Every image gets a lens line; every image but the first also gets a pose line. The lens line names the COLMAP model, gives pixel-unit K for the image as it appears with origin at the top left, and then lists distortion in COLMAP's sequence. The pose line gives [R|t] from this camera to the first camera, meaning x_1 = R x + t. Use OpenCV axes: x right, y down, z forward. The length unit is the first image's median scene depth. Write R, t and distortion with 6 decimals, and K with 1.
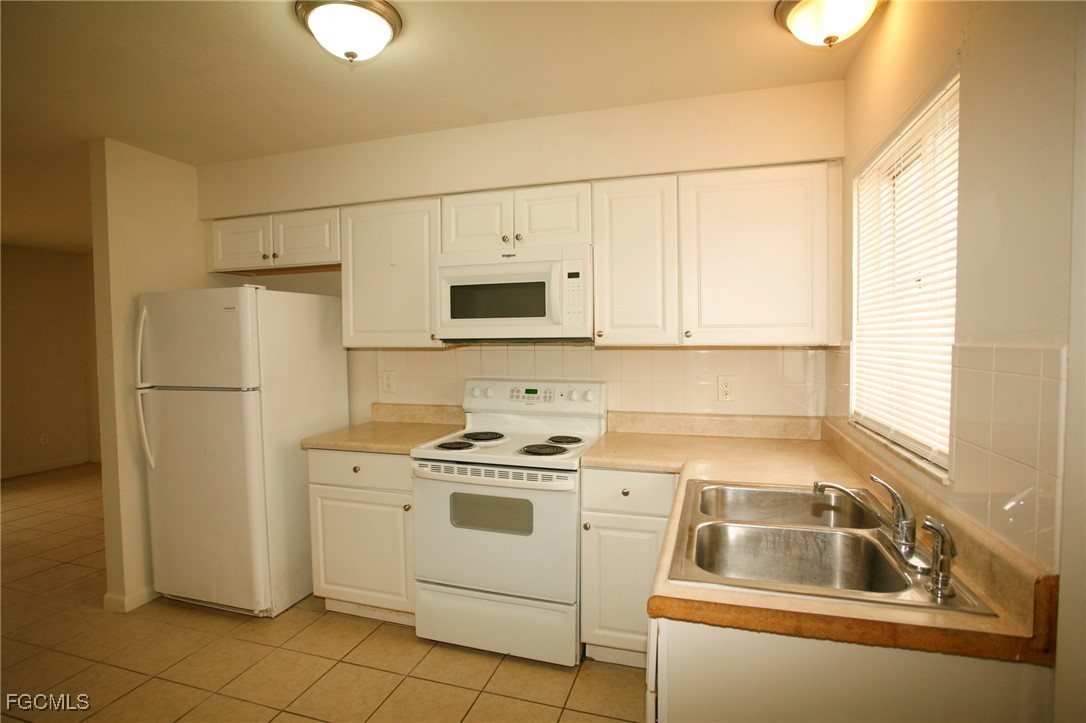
lens RADIAL K [[531.9, 0, 543.0], [0, 531.9, 361.5], [0, 0, 1]] dist [-0.051025, 0.000212]
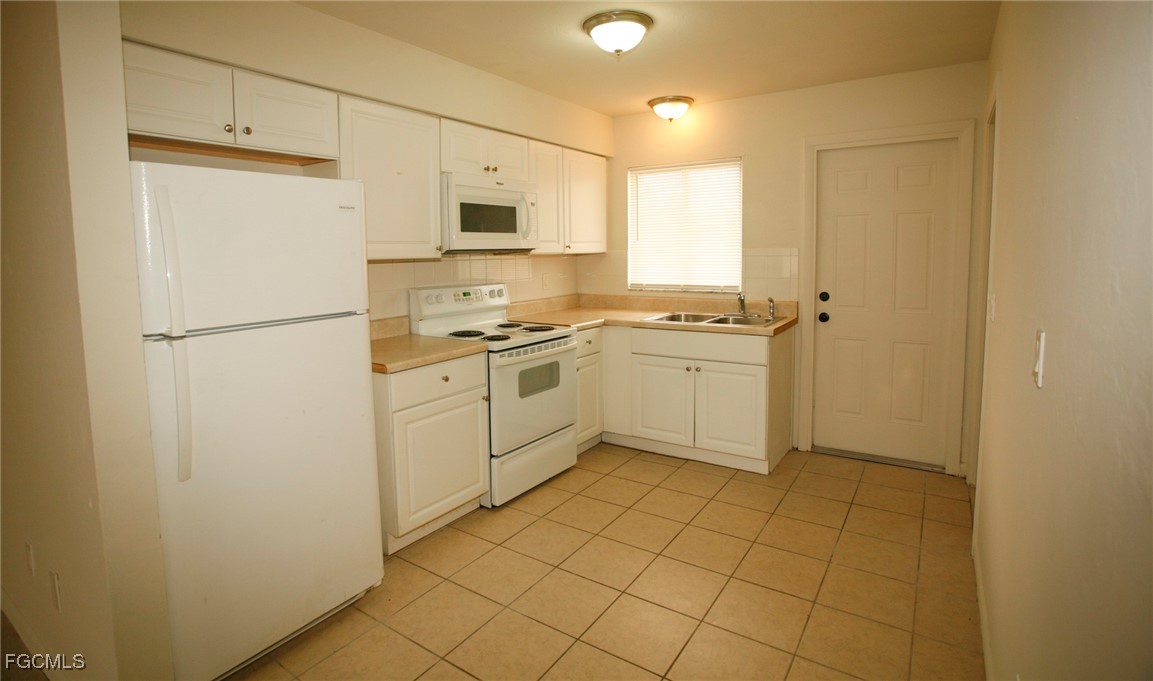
lens RADIAL K [[563.9, 0, 577.5], [0, 563.9, 294.7], [0, 0, 1]] dist [-0.032446, 0.000517]
pose [[0.289916, -0.073332, 0.954238, -1.280167], [0.052321, 0.996783, 0.060706, -0.007416], [-0.955621, 0.032327, 0.292820, 0.428570]]
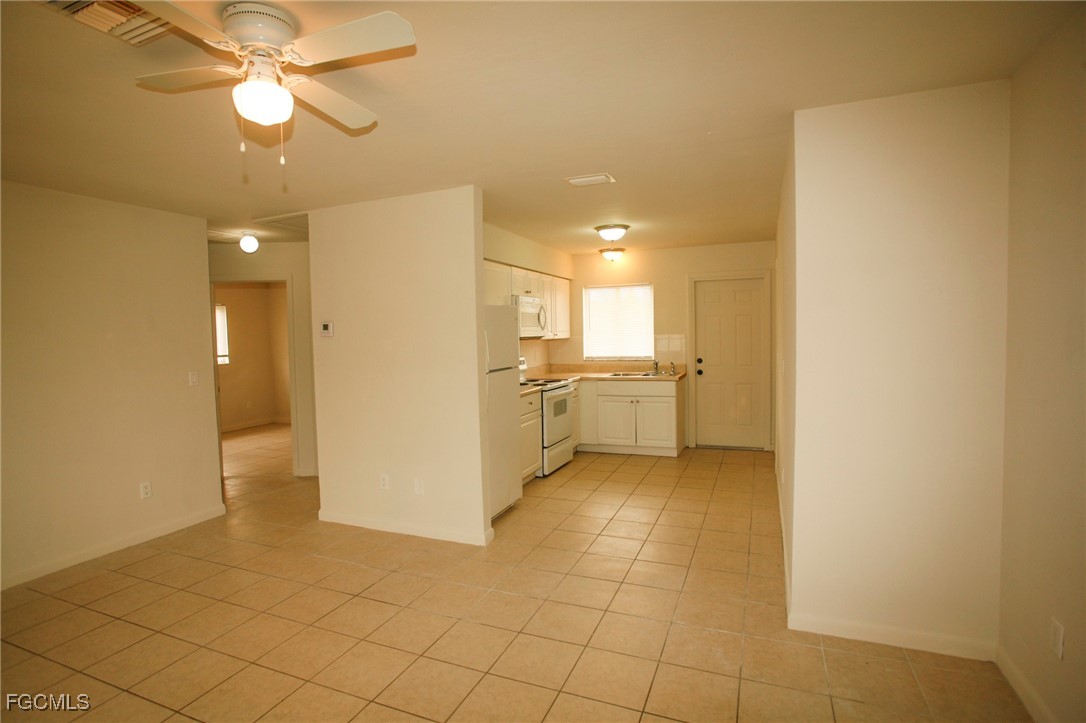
lens RADIAL K [[531.9, 0, 543.0], [0, 531.9, 361.5], [0, 0, 1]] dist [-0.051025, 0.000212]
pose [[0.099394, -0.047236, 0.993926, -2.281671], [0.064621, 0.997070, 0.040923, -0.027640], [-0.992948, 0.060161, 0.102155, 0.727560]]
